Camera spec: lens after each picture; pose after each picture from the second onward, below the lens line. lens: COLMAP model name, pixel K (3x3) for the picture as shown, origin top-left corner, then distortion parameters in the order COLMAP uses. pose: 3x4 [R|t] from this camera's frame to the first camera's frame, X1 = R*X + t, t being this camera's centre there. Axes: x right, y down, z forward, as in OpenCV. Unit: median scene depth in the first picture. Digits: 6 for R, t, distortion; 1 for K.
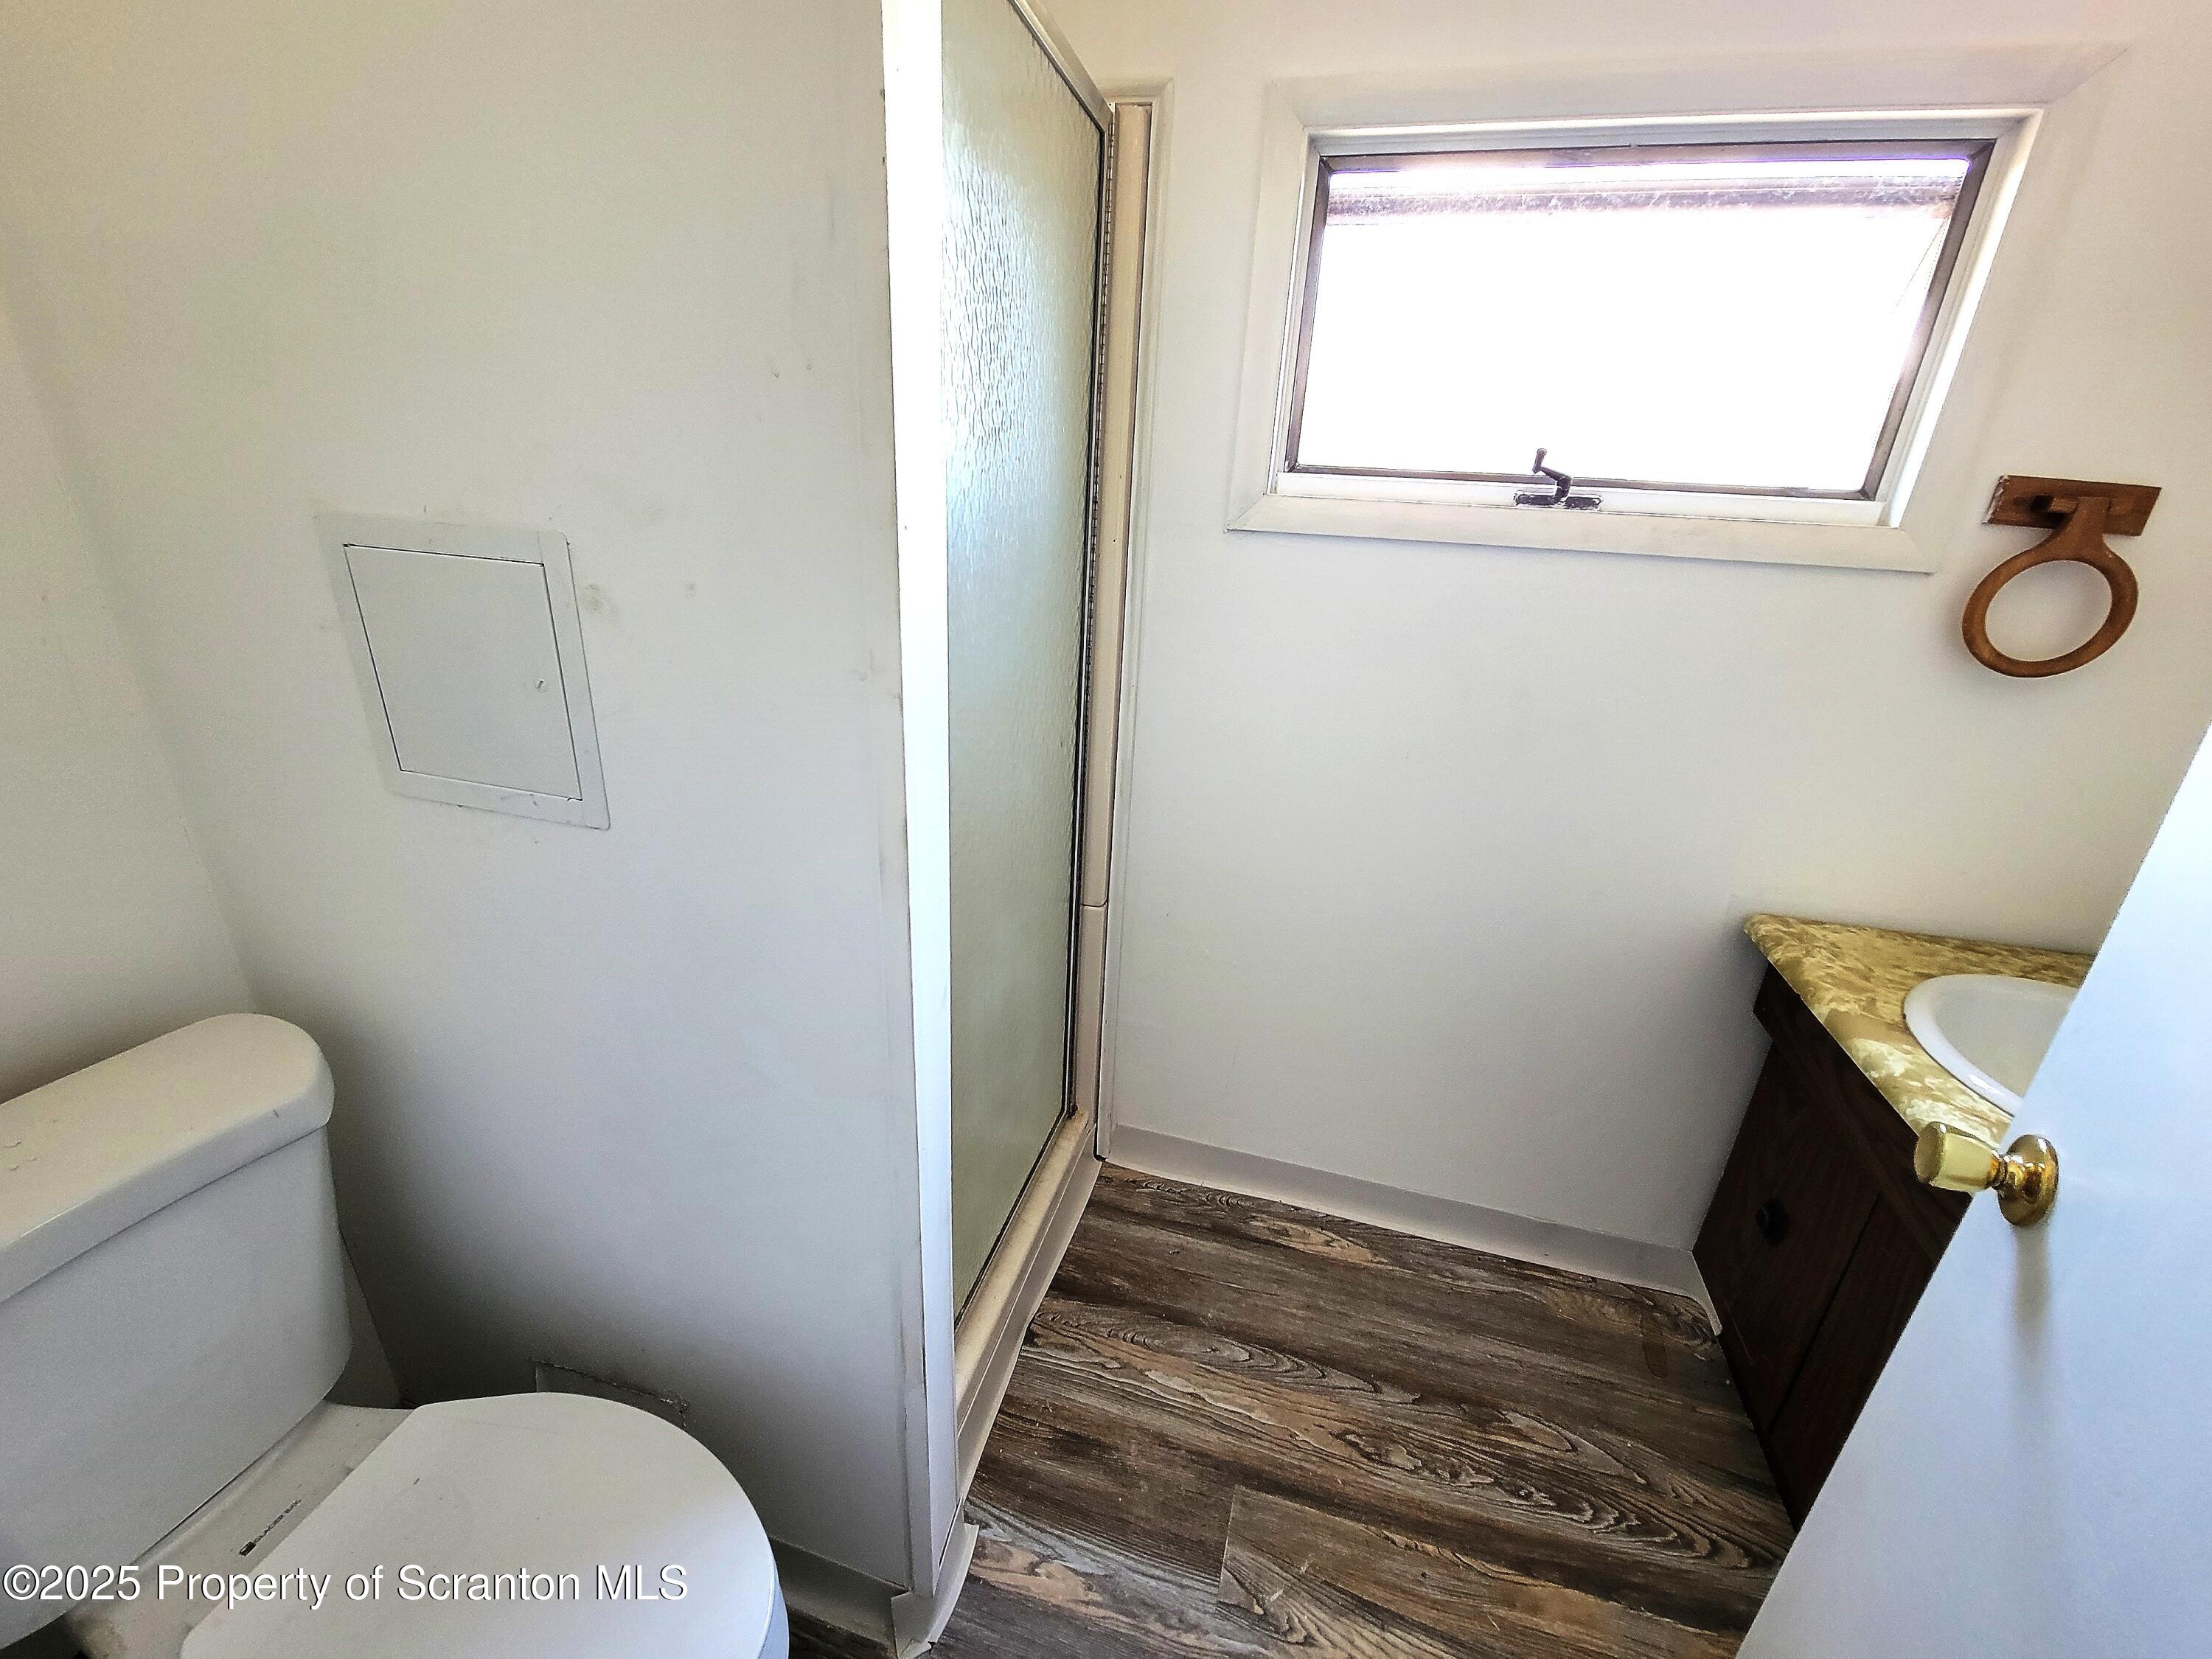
lens RADIAL K [[904.6, 0, 1105.5], [0, 904.6, 857.6], [0, 0, 1]] dist [-0.000829, 0.000045]
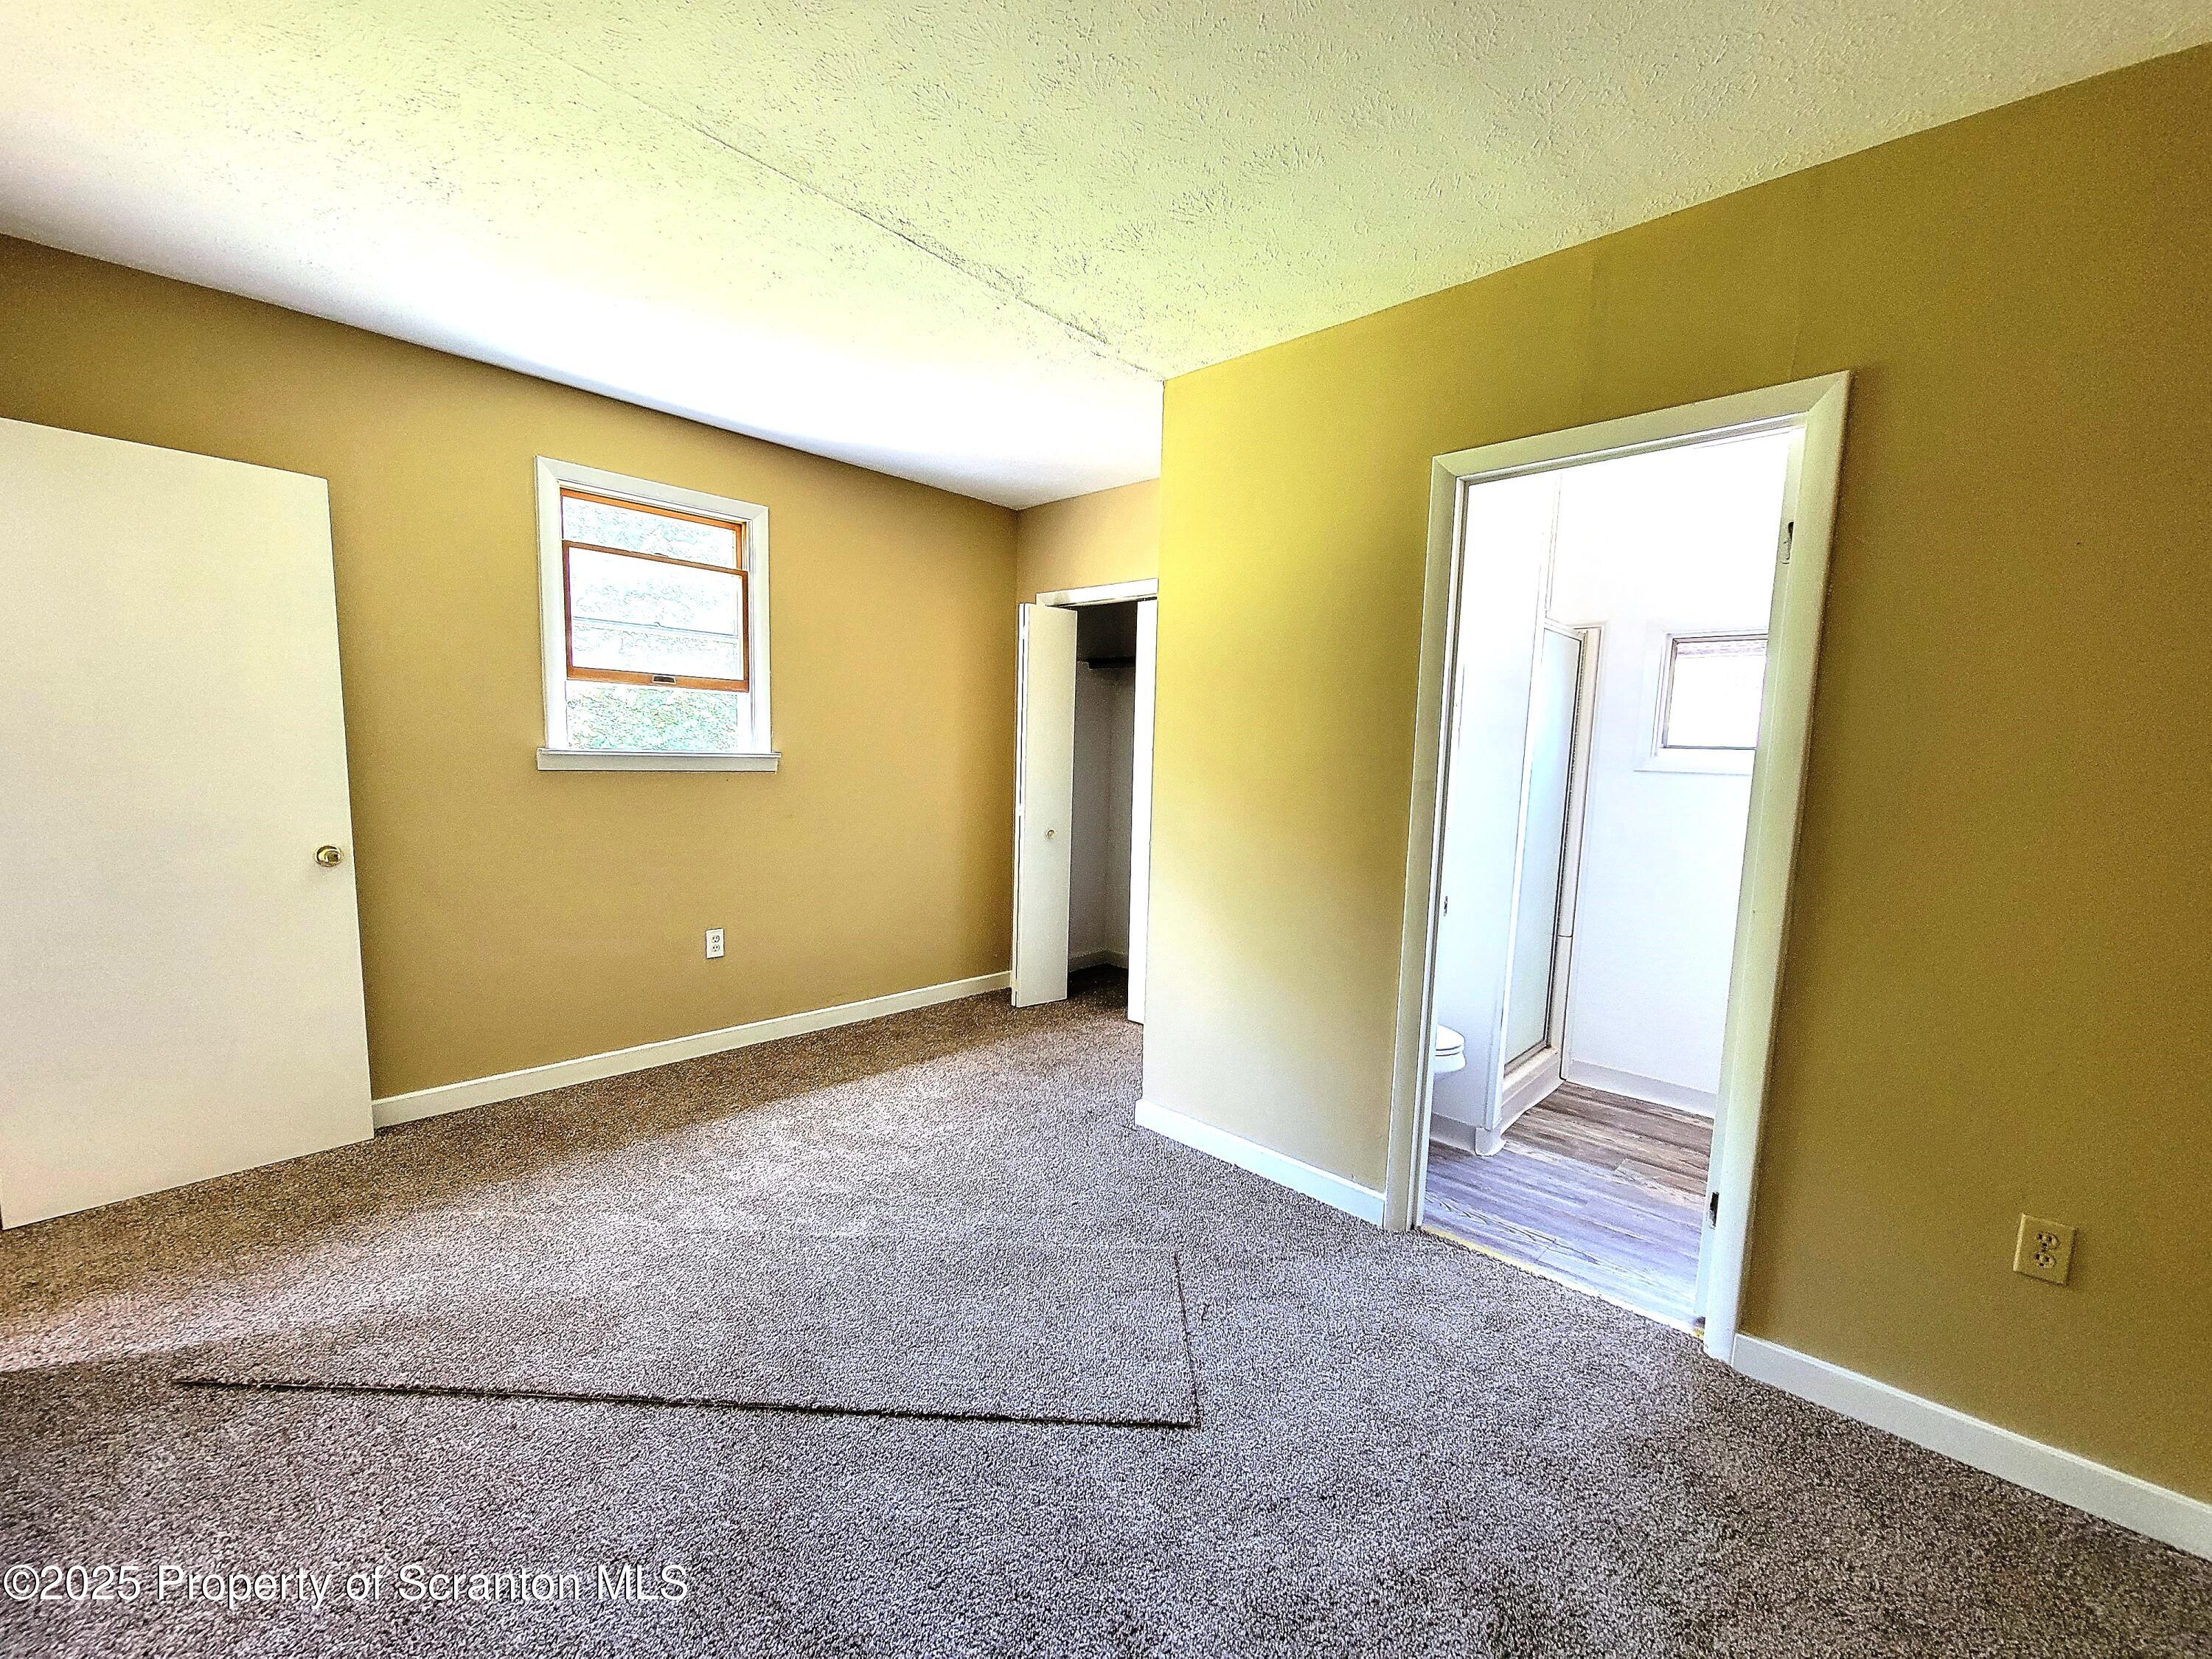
lens RADIAL K [[904.6, 0, 1105.5], [0, 904.6, 857.6], [0, 0, 1]] dist [-0.000829, 0.000045]
pose [[0.886242, 0.032801, -0.462060, 0.007566], [-0.159294, 0.958236, -0.237506, 0.632039], [0.434972, 0.284091, 0.854454, -1.545374]]
